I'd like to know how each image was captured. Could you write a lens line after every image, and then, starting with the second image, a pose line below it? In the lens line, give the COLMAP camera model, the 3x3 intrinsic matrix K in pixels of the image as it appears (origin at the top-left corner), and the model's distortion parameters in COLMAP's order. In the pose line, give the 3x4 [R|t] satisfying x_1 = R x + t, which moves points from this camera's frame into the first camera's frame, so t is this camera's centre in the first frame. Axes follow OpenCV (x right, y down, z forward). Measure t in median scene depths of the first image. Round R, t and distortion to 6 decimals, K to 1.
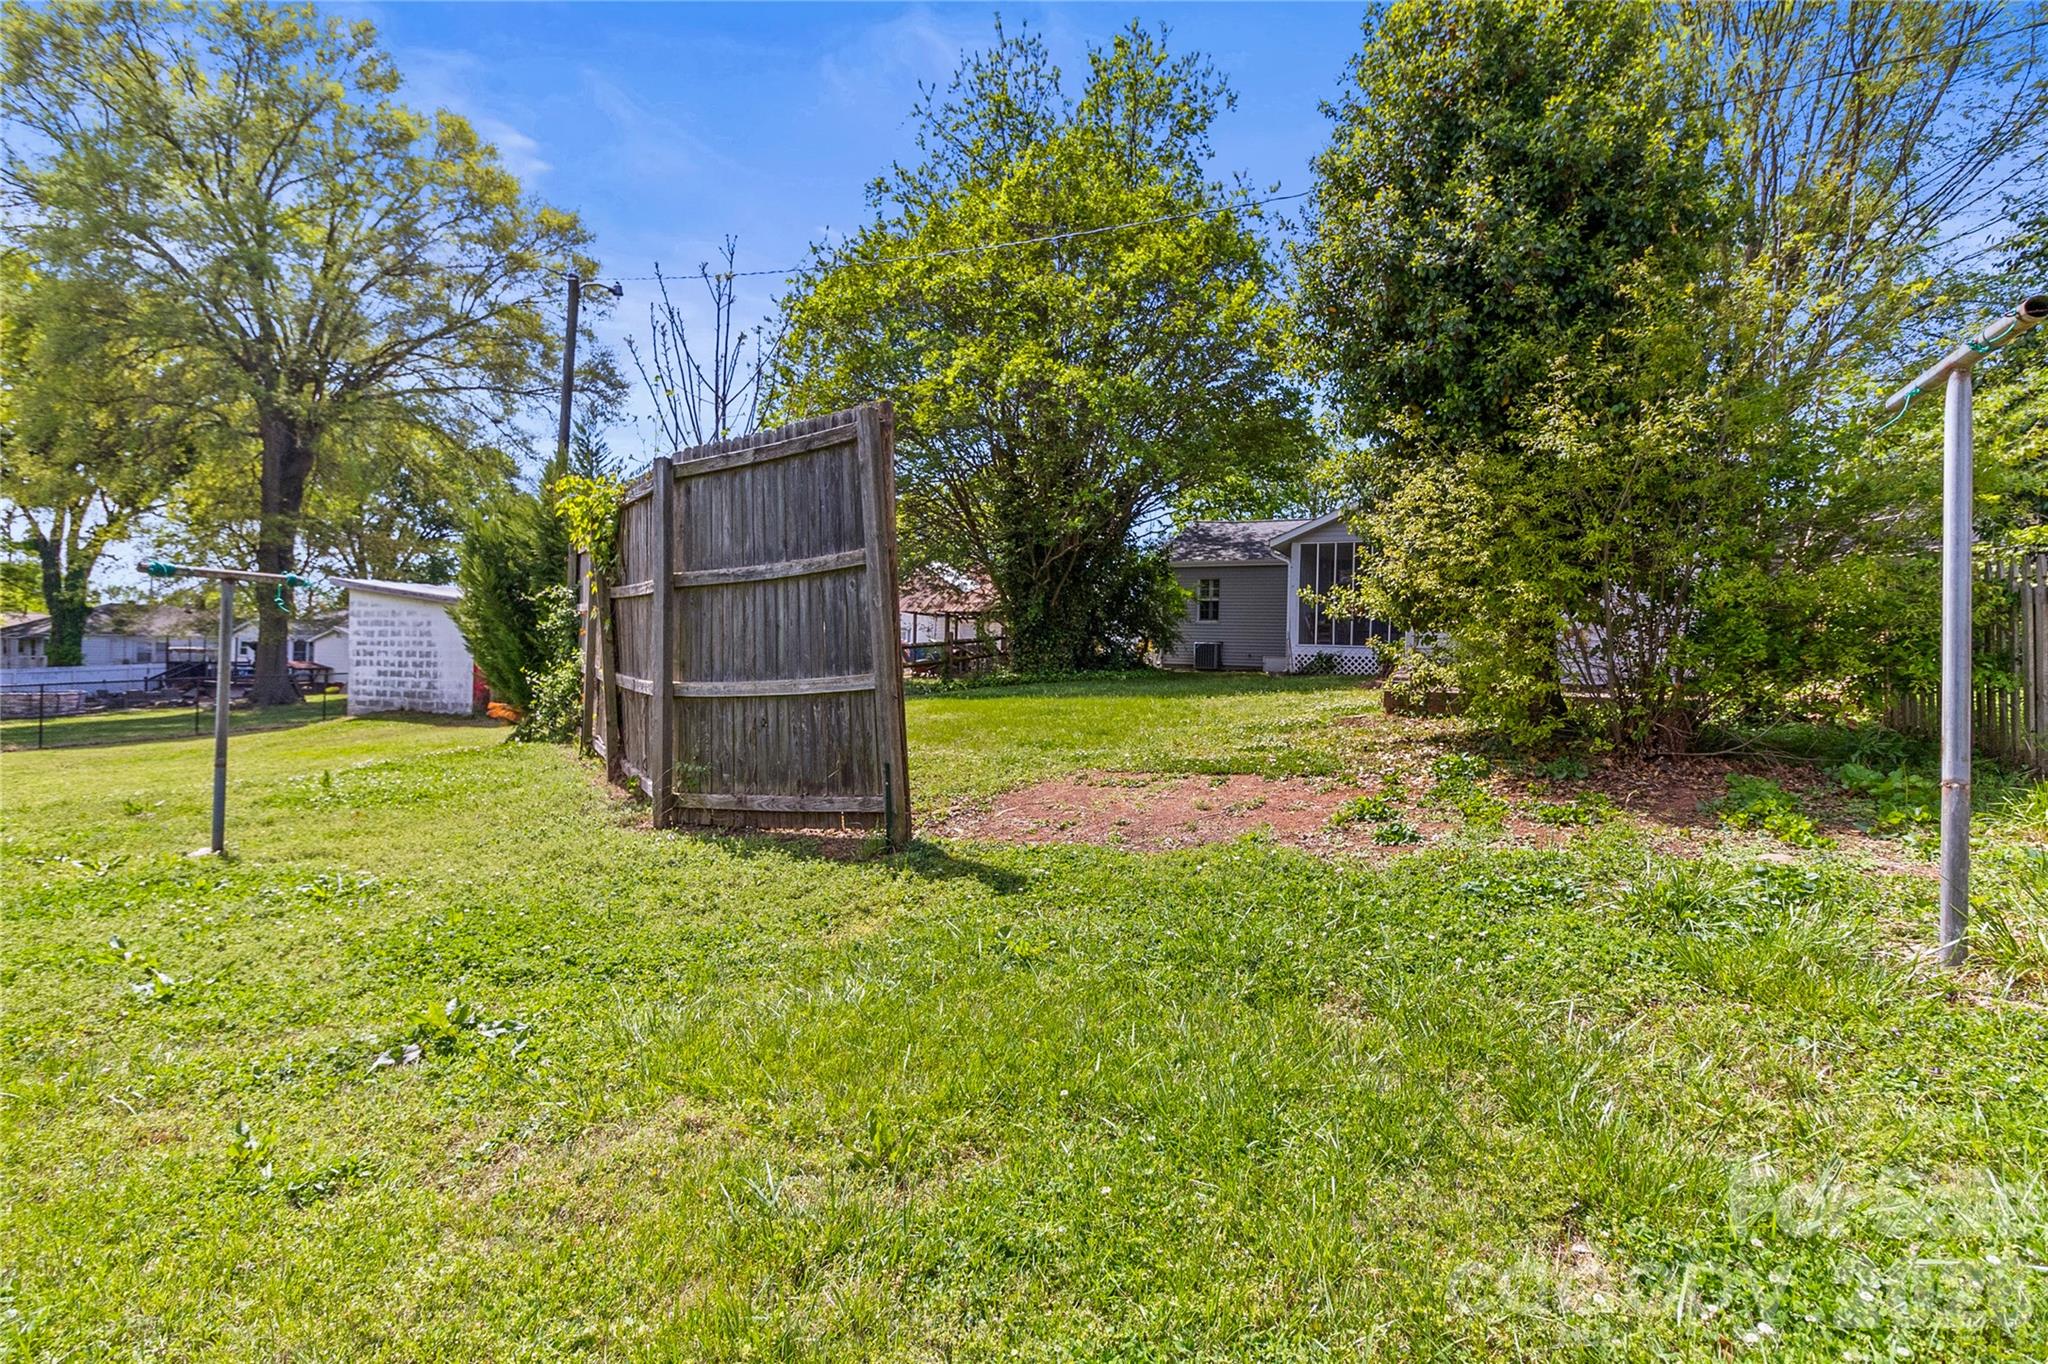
lens RADIAL K [[958.0, 0, 1025.2], [0, 958.0, 675.6], [0, 0, 1]] dist [0.004654, 0.002373]
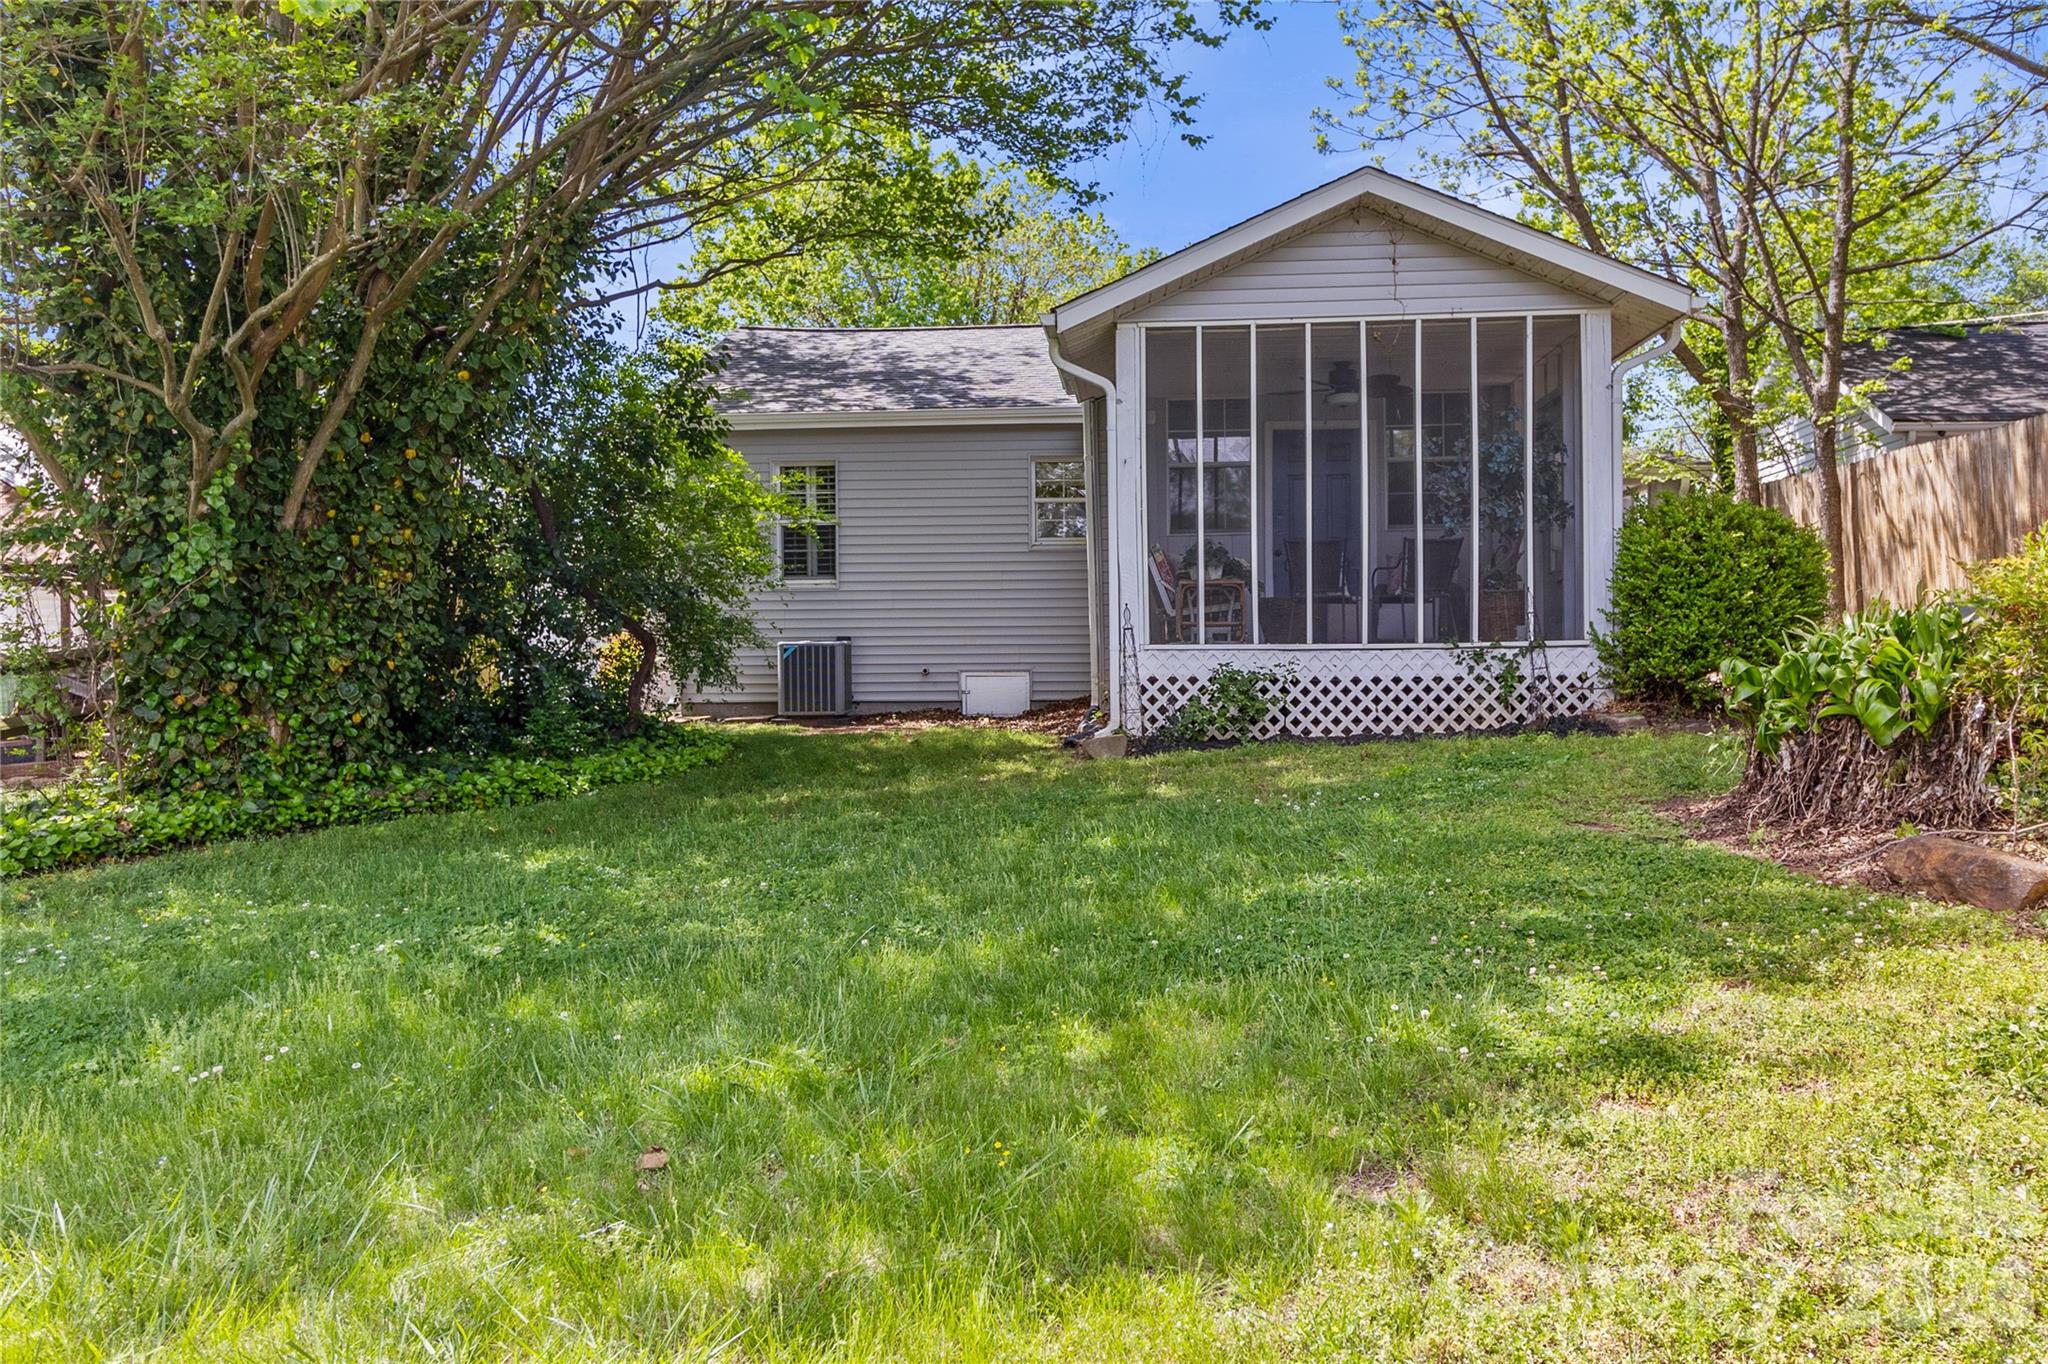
lens RADIAL K [[1634.2, 0, 1023.6], [0, 1634.2, 665.1], [0, 0, 1]] dist [0.016195, 0.005046]
pose [[0.926593, -0.033073, 0.374609, 0.036466], [0.037332, 0.999294, -0.004115, -0.020719], [-0.374208, 0.017797, 0.927174, 0.420638]]
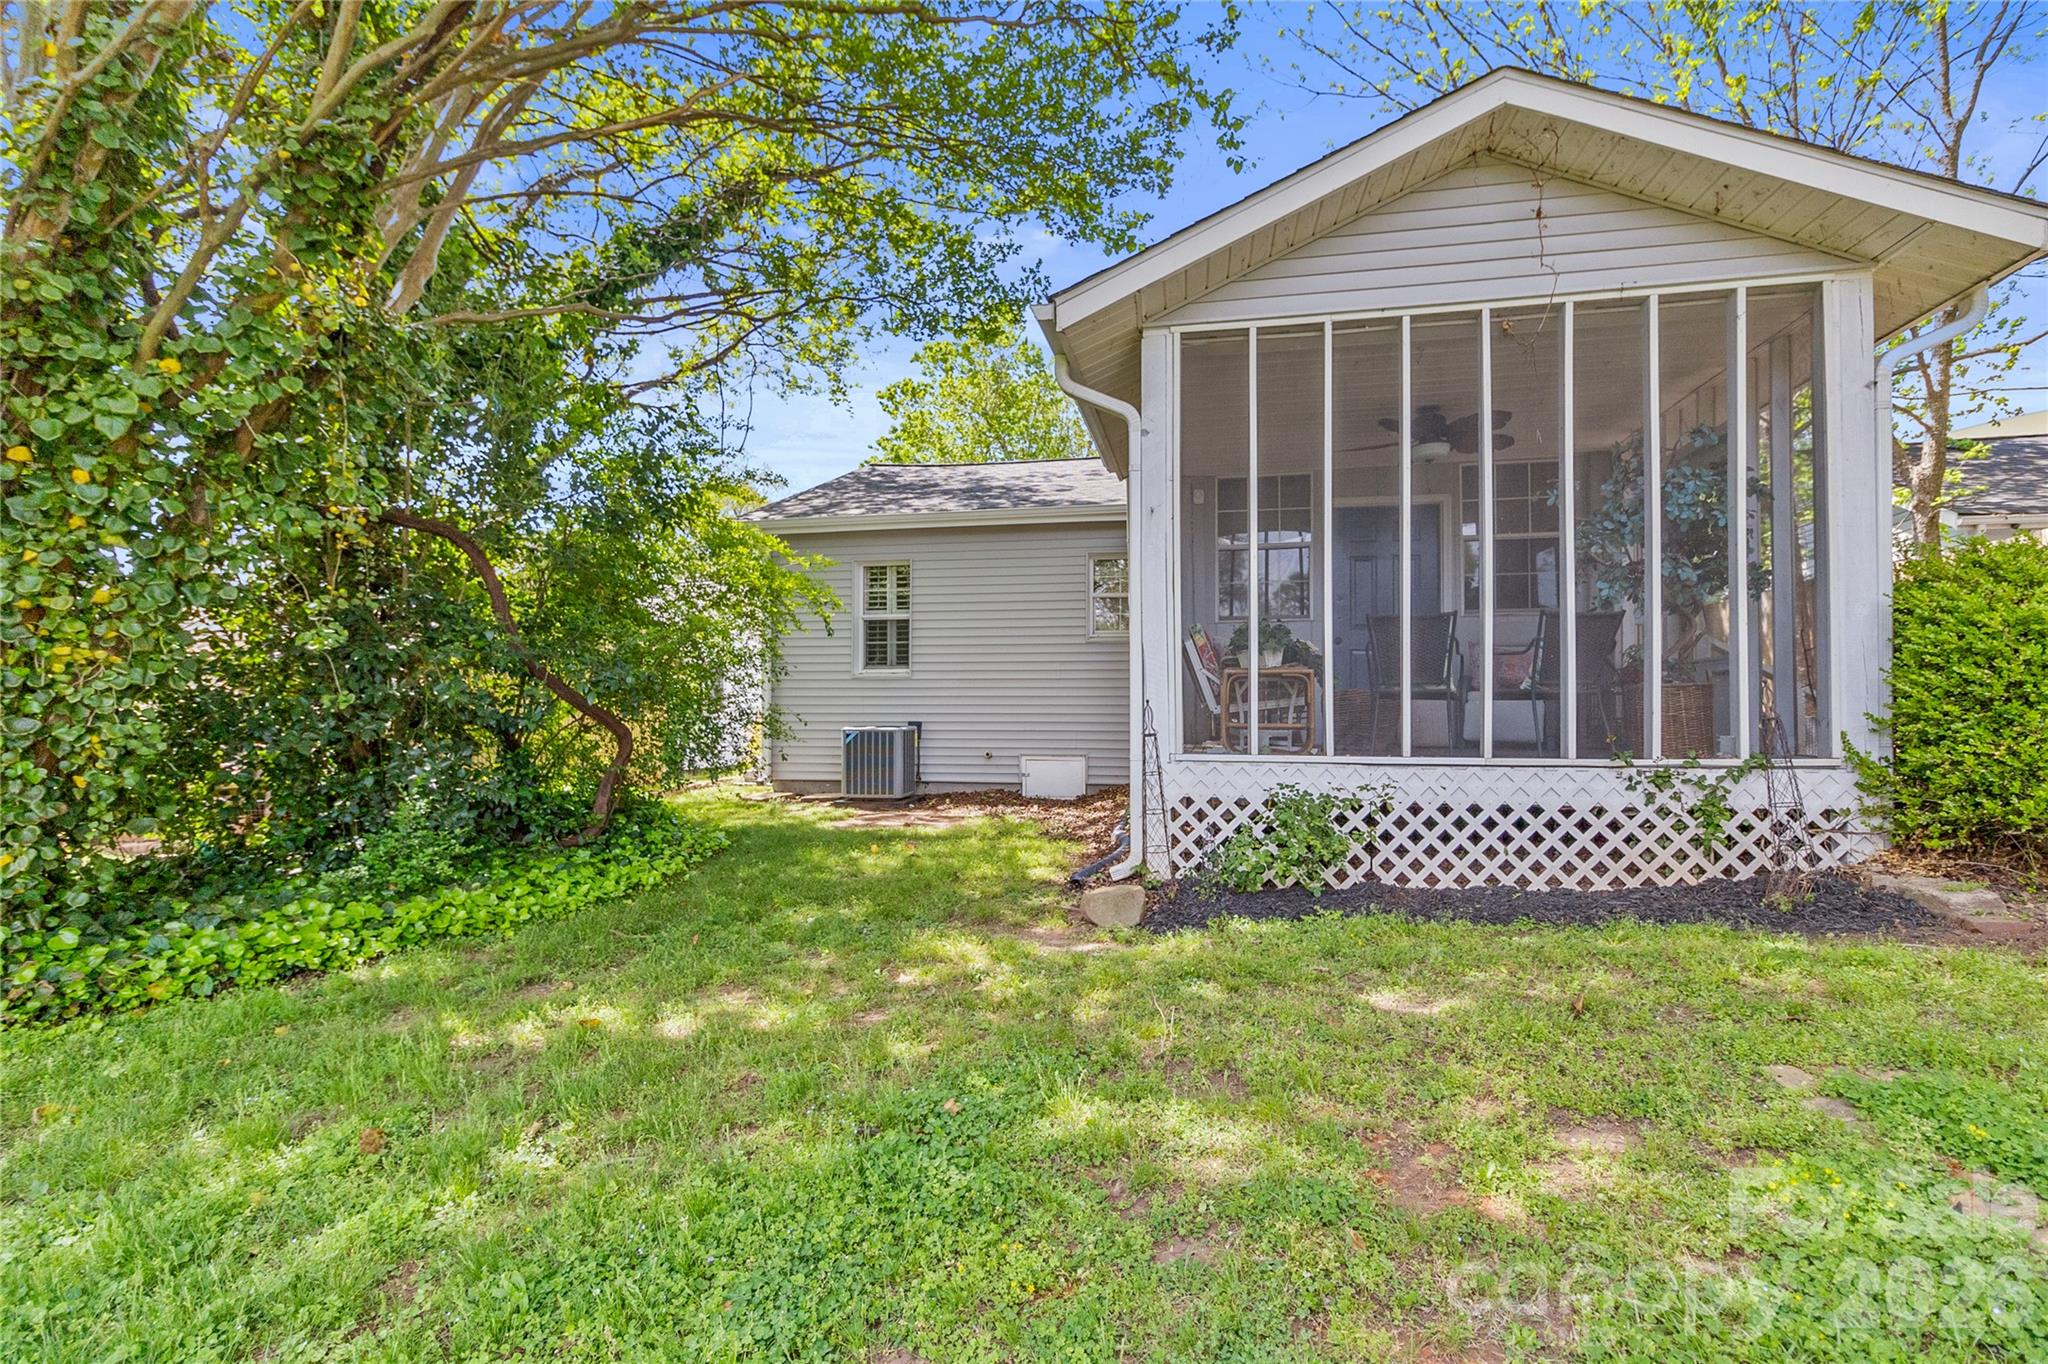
lens RADIAL K [[958.0, 0, 1029.4], [0, 958.0, 700.6], [0, 0, 1]] dist [0.004654, 0.002373]
pose [[0.963267, -0.016170, 0.268060, 0.150958], [0.025546, 0.999176, -0.031526, -0.032084], [-0.267329, 0.037216, 0.962886, 0.636794]]
